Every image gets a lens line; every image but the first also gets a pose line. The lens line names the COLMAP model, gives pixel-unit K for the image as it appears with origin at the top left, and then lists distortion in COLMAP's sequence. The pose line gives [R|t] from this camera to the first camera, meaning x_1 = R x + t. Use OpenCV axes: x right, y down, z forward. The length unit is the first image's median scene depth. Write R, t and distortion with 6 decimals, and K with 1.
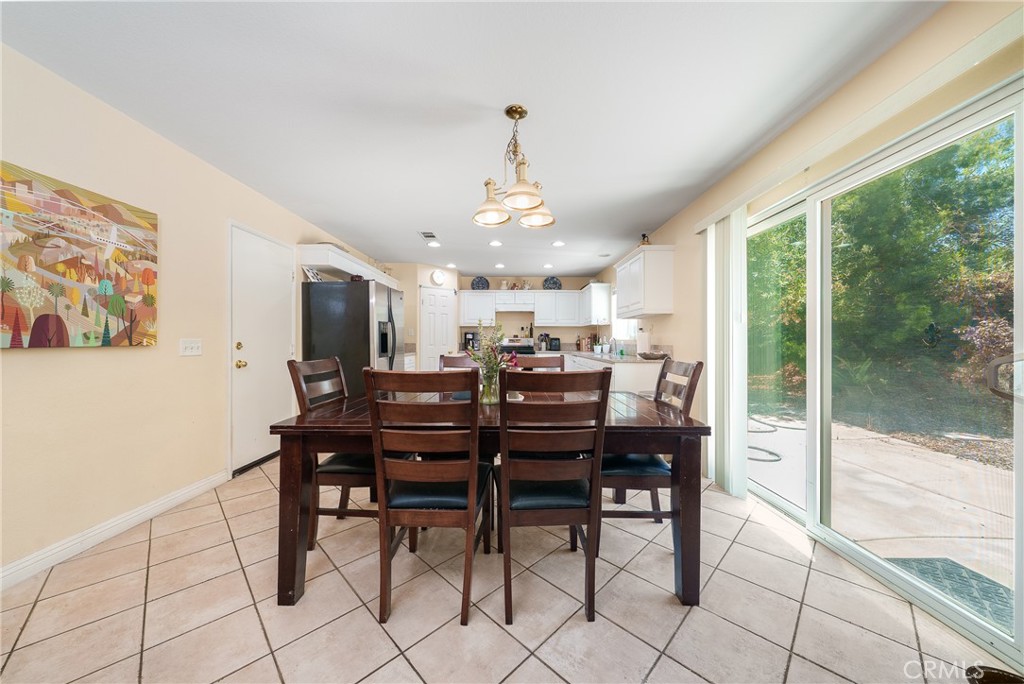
lens RADIAL K [[345.9, 0, 512.0], [0, 345.9, 342.0], [0, 0, 1]] dist [-0.034747, -0.000004]
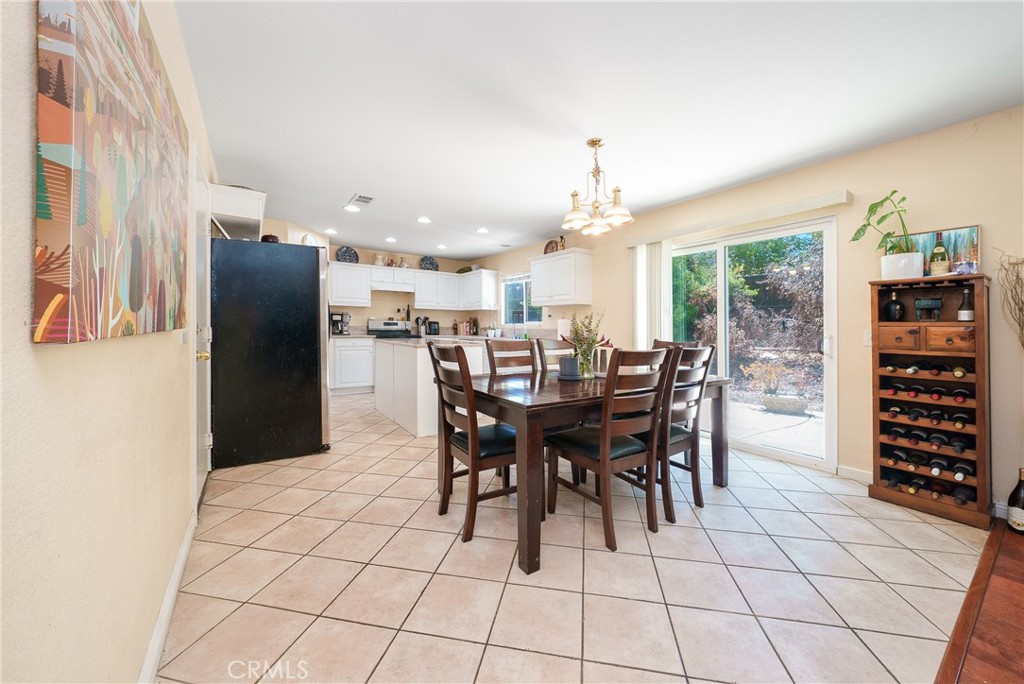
lens RADIAL K [[381.4, 0, 514.3], [0, 381.4, 320.4], [0, 0, 1]] dist [0.000702, -0.000011]
pose [[0.826927, 0.017637, 0.562033, -0.284261], [-0.011339, 0.999828, -0.014691, -0.001736], [-0.562195, 0.005775, 0.826985, 0.008071]]
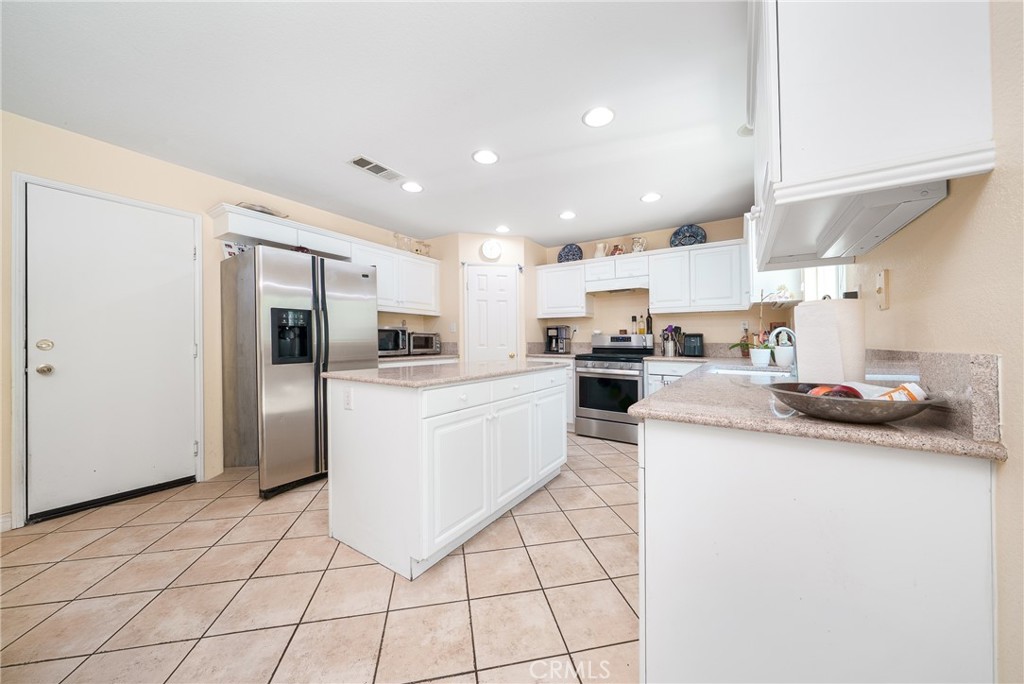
lens RADIAL K [[352.1, 0, 512.0], [0, 352.1, 342.0], [0, 0, 1]] dist [-0.000835, -0.000051]
pose [[0.836620, -0.000607, -0.547784, 0.191548], [0.000555, 1.000000, -0.000260, 0.001868], [0.547784, -0.000086, 0.836620, 0.377061]]
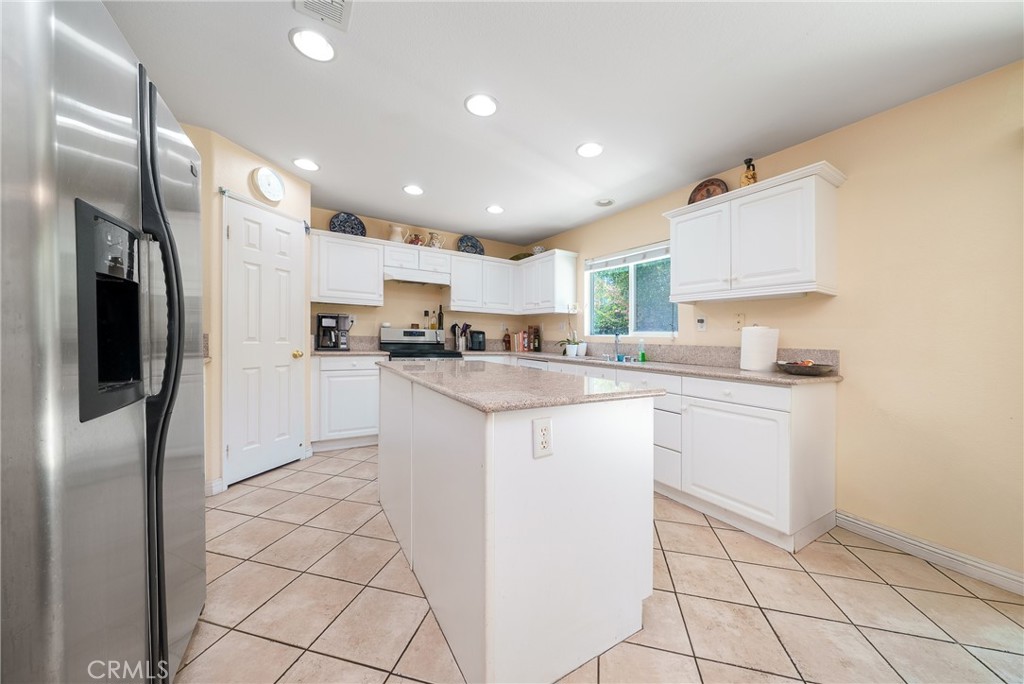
lens RADIAL K [[352.1, 0, 512.0], [0, 352.1, 342.0], [0, 0, 1]] dist [-0.000835, -0.000051]
pose [[0.857073, 0.012678, 0.515038, -0.158955], [-0.021917, 0.999689, 0.011864, 0.000076], [-0.514728, -0.021456, 0.857085, 0.408069]]
